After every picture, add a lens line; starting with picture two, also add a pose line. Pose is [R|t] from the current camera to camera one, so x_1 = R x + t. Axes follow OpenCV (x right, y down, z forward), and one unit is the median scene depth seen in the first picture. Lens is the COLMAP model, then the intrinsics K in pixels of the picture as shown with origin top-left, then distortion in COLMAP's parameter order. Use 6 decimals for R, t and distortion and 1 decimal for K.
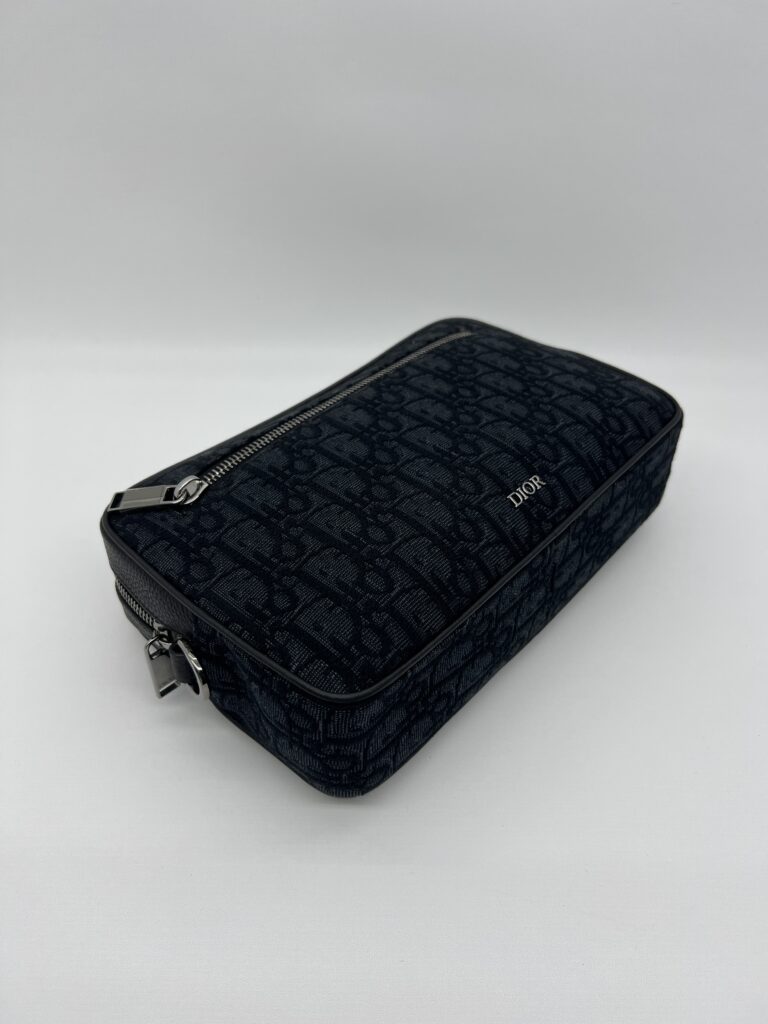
lens RADIAL K [[833.2, 0, 384.0], [0, 833.2, 512.0], [0, 0, 1]] dist [-0.002075, -0.005613]
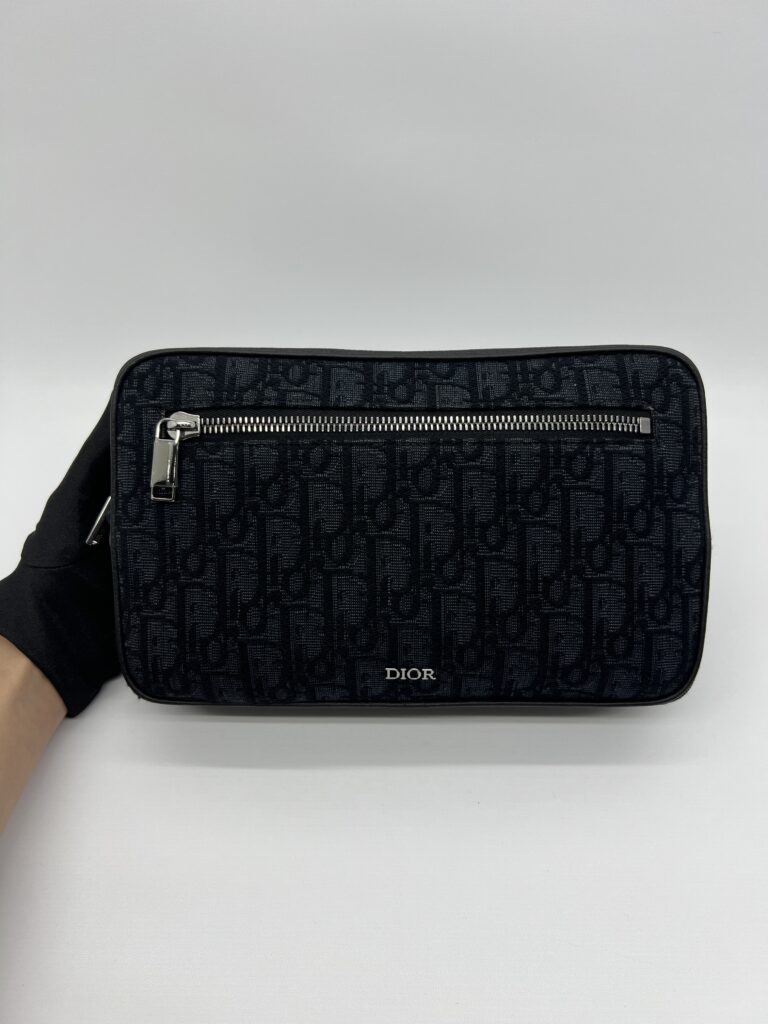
lens RADIAL K [[833.2, 0, 384.0], [0, 833.2, 512.0], [0, 0, 1]] dist [-0.002075, -0.005613]
pose [[0.675168, 0.736729, 0.037119, -0.031469], [-0.468703, 0.389594, 0.792801, -0.858104], [0.569618, -0.552672, 0.608349, 0.459955]]
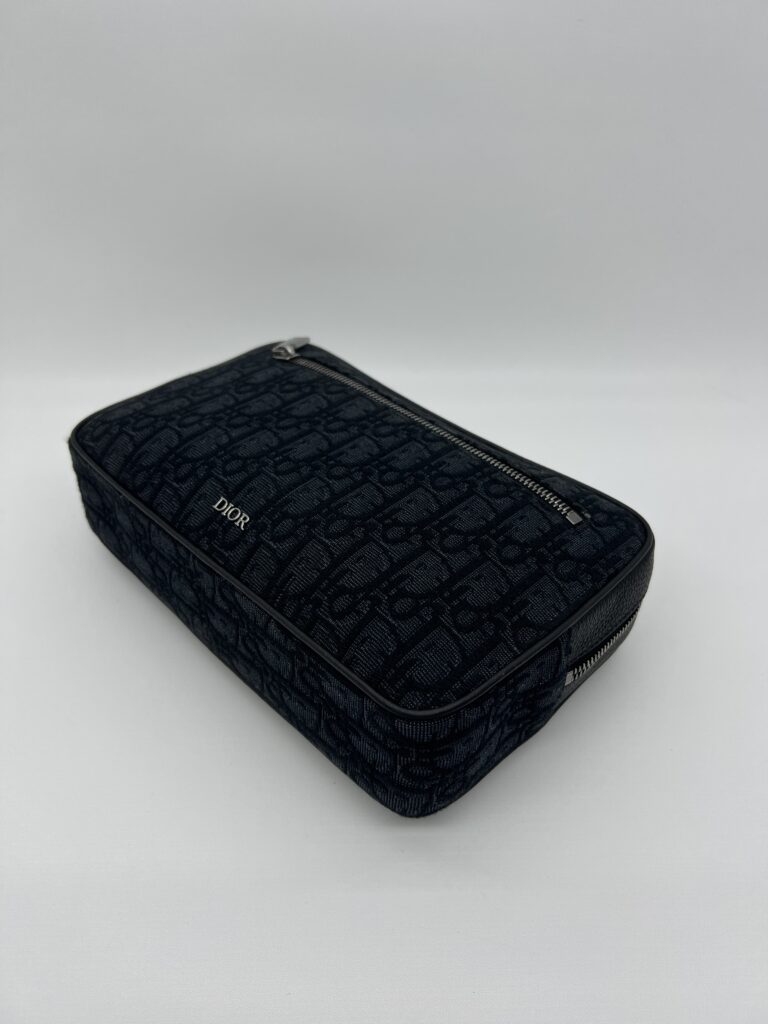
lens RADIAL K [[833.2, 0, 384.0], [0, 833.2, 512.0], [0, 0, 1]] dist [-0.002075, -0.005613]
pose [[-0.061002, 0.621062, -0.781384, 0.902260], [-0.657967, 0.563654, 0.499373, -0.618741], [0.750572, 0.544588, 0.374254, 0.739155]]
